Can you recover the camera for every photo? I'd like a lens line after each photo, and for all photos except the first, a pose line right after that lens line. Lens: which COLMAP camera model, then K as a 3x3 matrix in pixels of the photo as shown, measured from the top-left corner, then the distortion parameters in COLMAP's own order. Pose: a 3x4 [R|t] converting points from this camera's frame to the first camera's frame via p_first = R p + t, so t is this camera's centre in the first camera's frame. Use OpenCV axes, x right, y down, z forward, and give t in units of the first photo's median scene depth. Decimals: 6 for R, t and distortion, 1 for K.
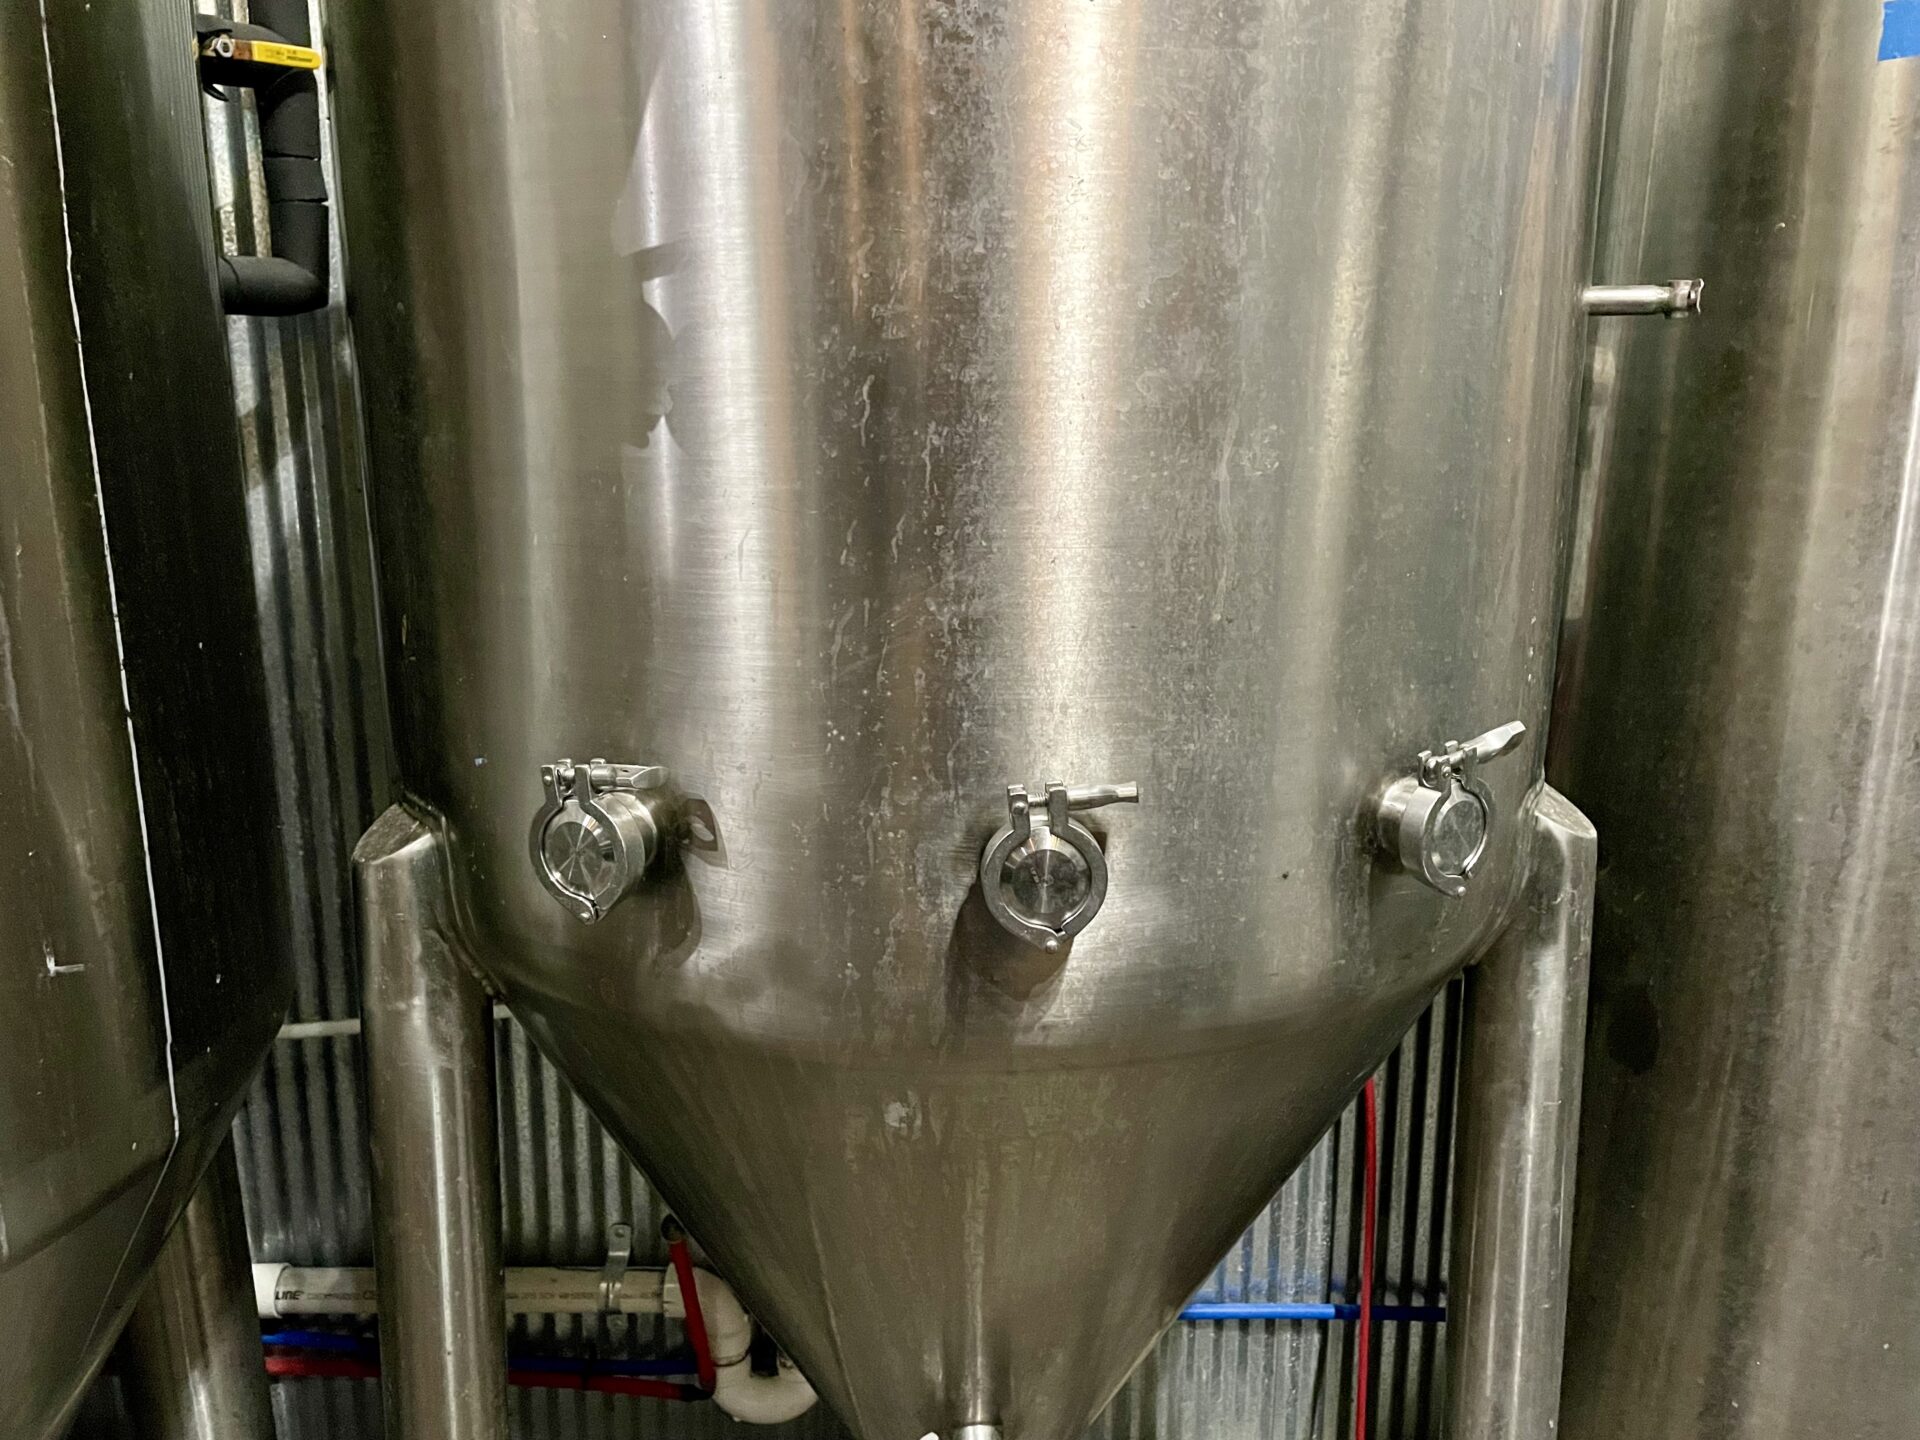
lens RADIAL K [[1483.1, 0, 964.1], [0, 1483.1, 705.5], [0, 0, 1]] dist [0.079587, -0.091223]
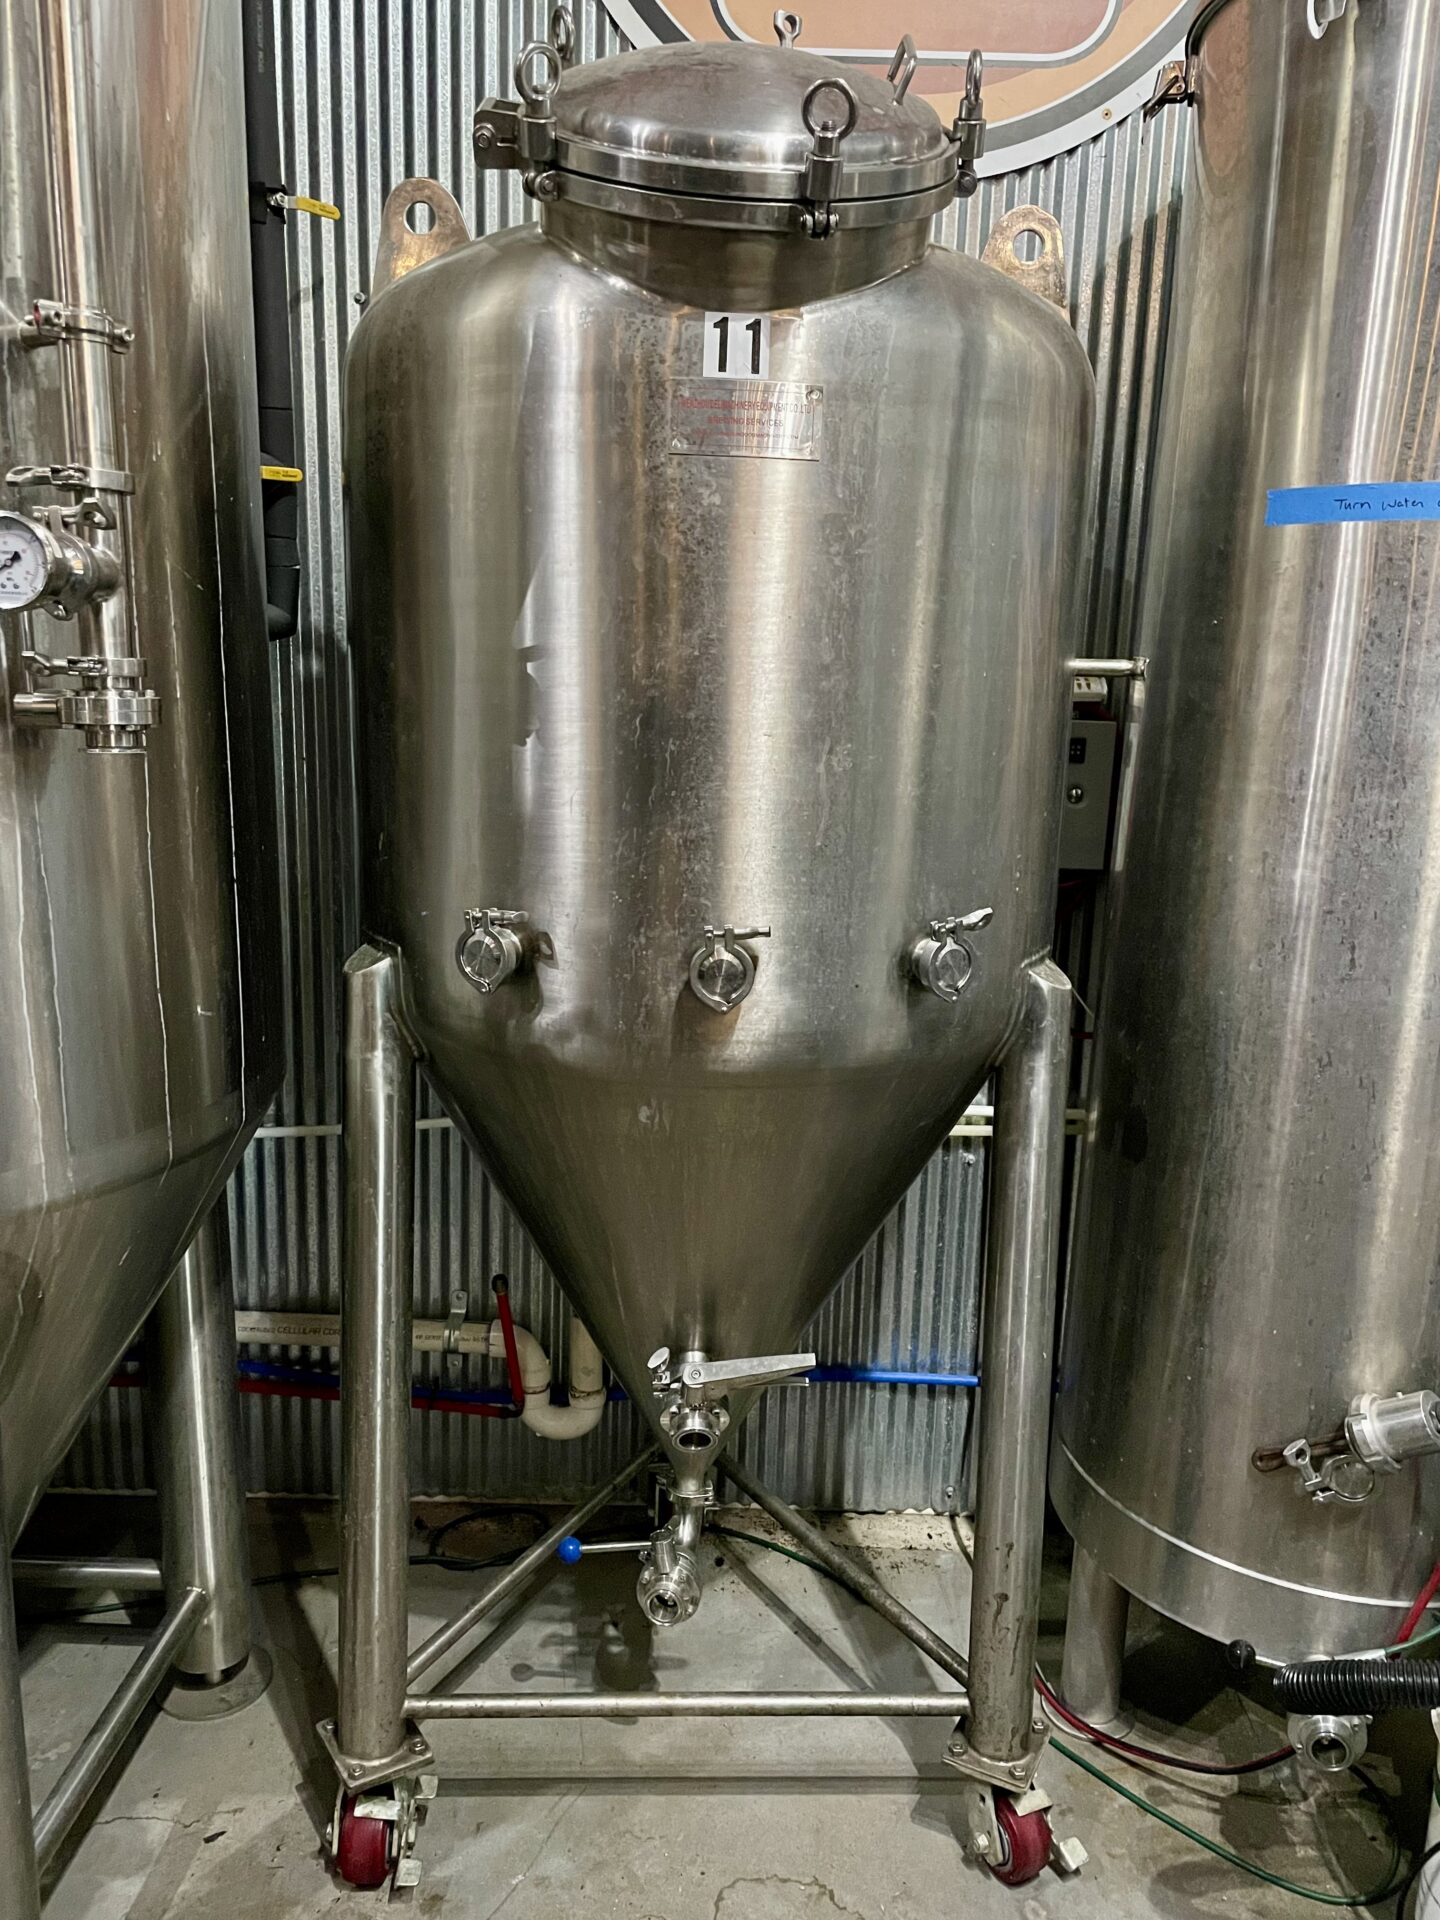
lens RADIAL K [[1483.1, 0, 714.3], [0, 1483.1, 963.6], [0, 0, 1]] dist [0.079587, -0.091223]
pose [[0.998812, 0.033396, -0.035480, 0.093779], [-0.033752, 0.999385, -0.009491, 0.100802], [0.035141, 0.010678, 0.999325, -0.780336]]
